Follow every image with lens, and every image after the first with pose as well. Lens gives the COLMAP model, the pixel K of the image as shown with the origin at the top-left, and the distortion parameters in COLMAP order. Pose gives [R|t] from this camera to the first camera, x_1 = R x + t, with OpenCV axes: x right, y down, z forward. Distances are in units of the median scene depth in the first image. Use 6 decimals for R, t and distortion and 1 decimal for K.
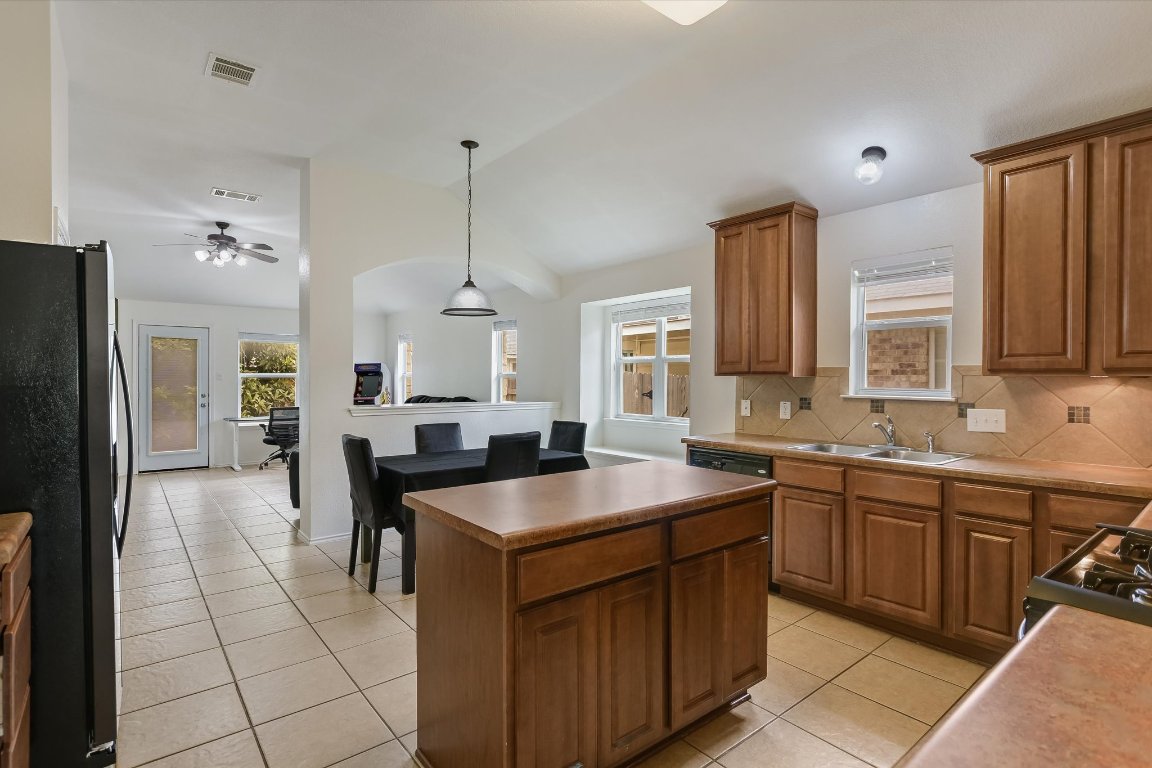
lens RADIAL K [[569.3, 0, 574.9], [0, 569.3, 379.4], [0, 0, 1]] dist [-0.013694, 0.004792]
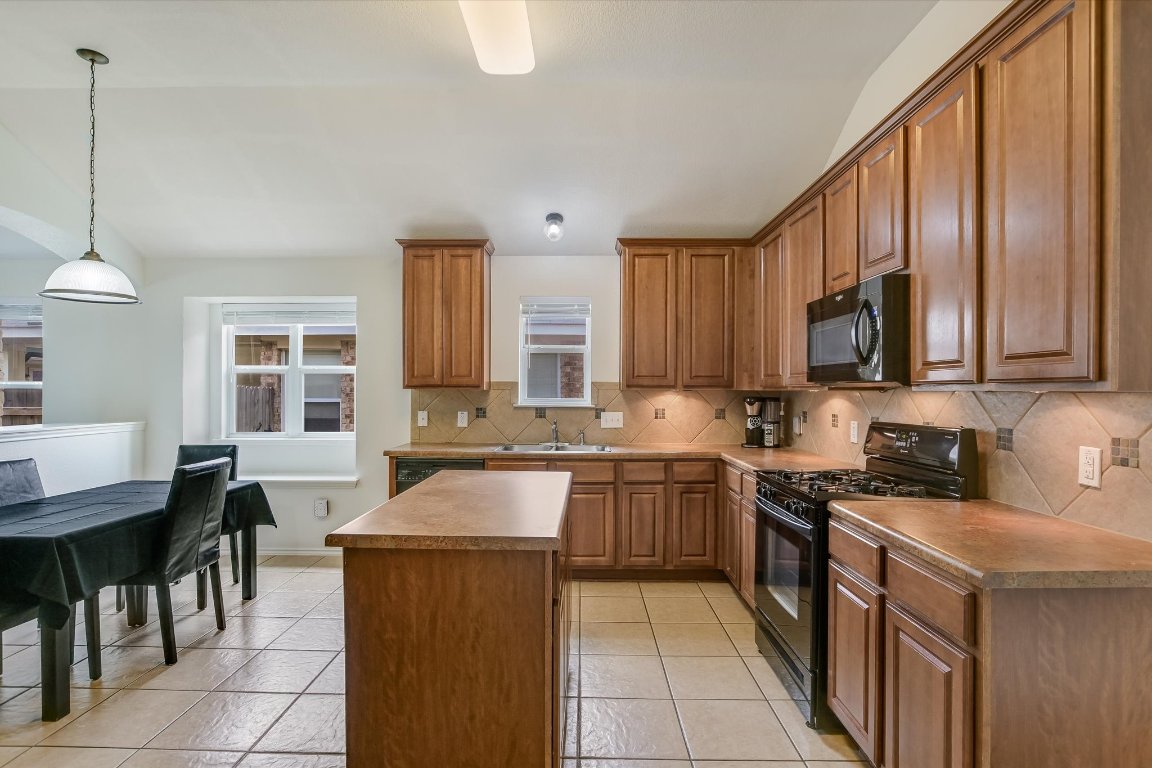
lens RADIAL K [[569.3, 0, 578.0], [0, 569.3, 391.1], [0, 0, 1]] dist [-0.013694, 0.004792]
pose [[0.634956, -0.001100, 0.772548, -0.409219], [0.000650, 0.999999, 0.000889, -0.002582], [-0.772548, -0.000062, 0.634956, 0.119590]]
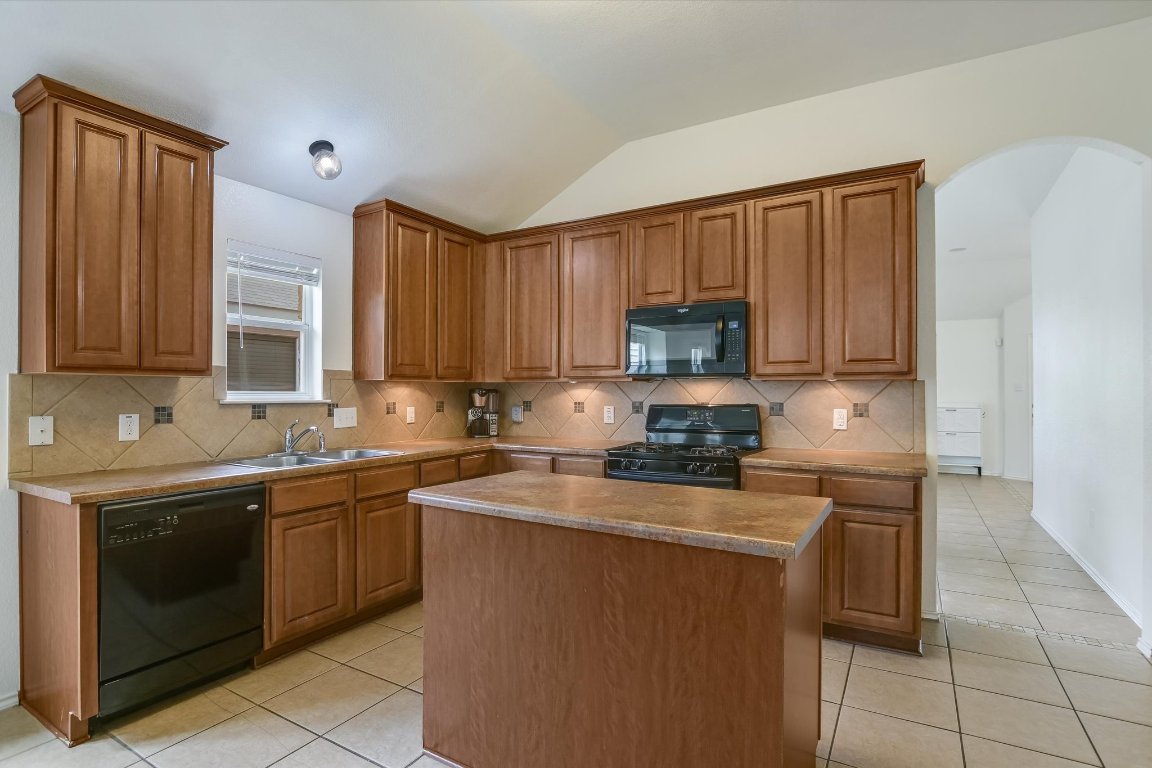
lens RADIAL K [[569.3, 0, 579.2], [0, 569.3, 395.8], [0, 0, 1]] dist [-0.013694, 0.004792]
pose [[-0.352473, -0.009770, 0.935771, -0.484413], [0.002059, 0.999935, 0.011215, 0.013184], [-0.935820, 0.005880, -0.352430, 0.849623]]
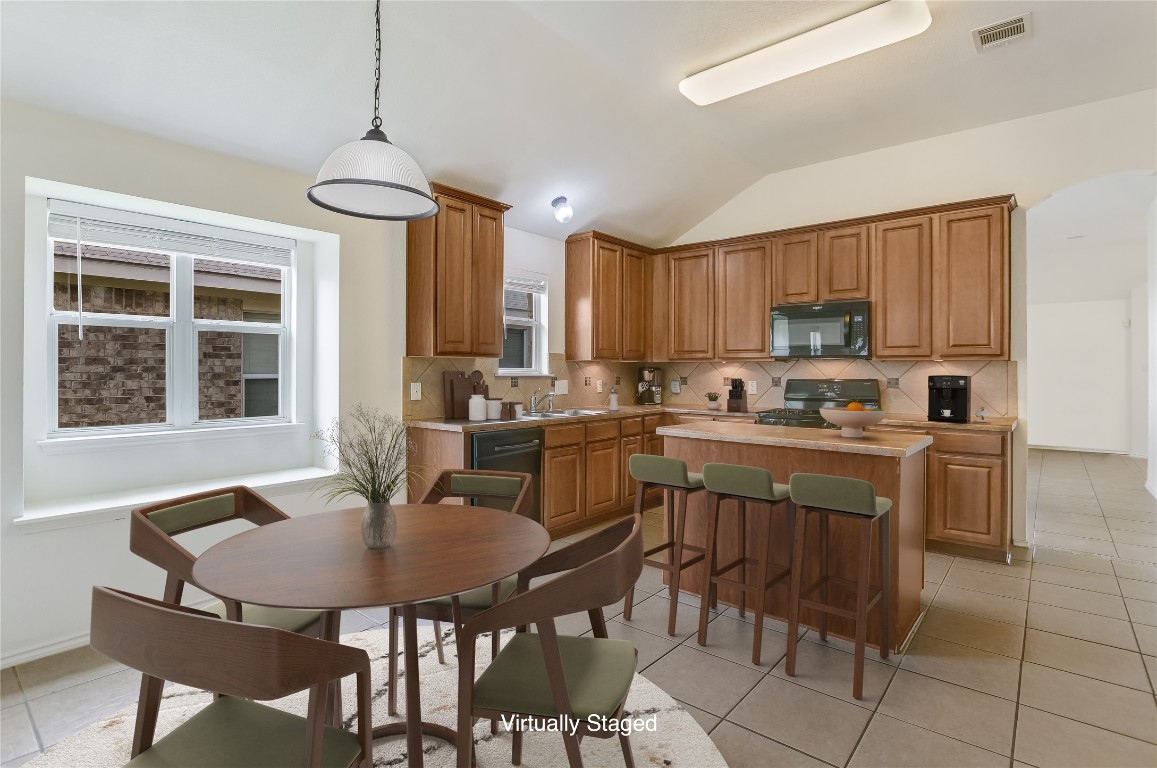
lens RADIAL K [[571.8, 0, 581.4], [0, 571.8, 374.9], [0, 0, 1]] dist [-0.013694, 0.004792]
pose [[-0.195502, -0.009258, 0.980660, -0.800978], [0.000021, 0.999955, 0.009445, 0.018098], [-0.980703, 0.001867, -0.195493, 1.119522]]
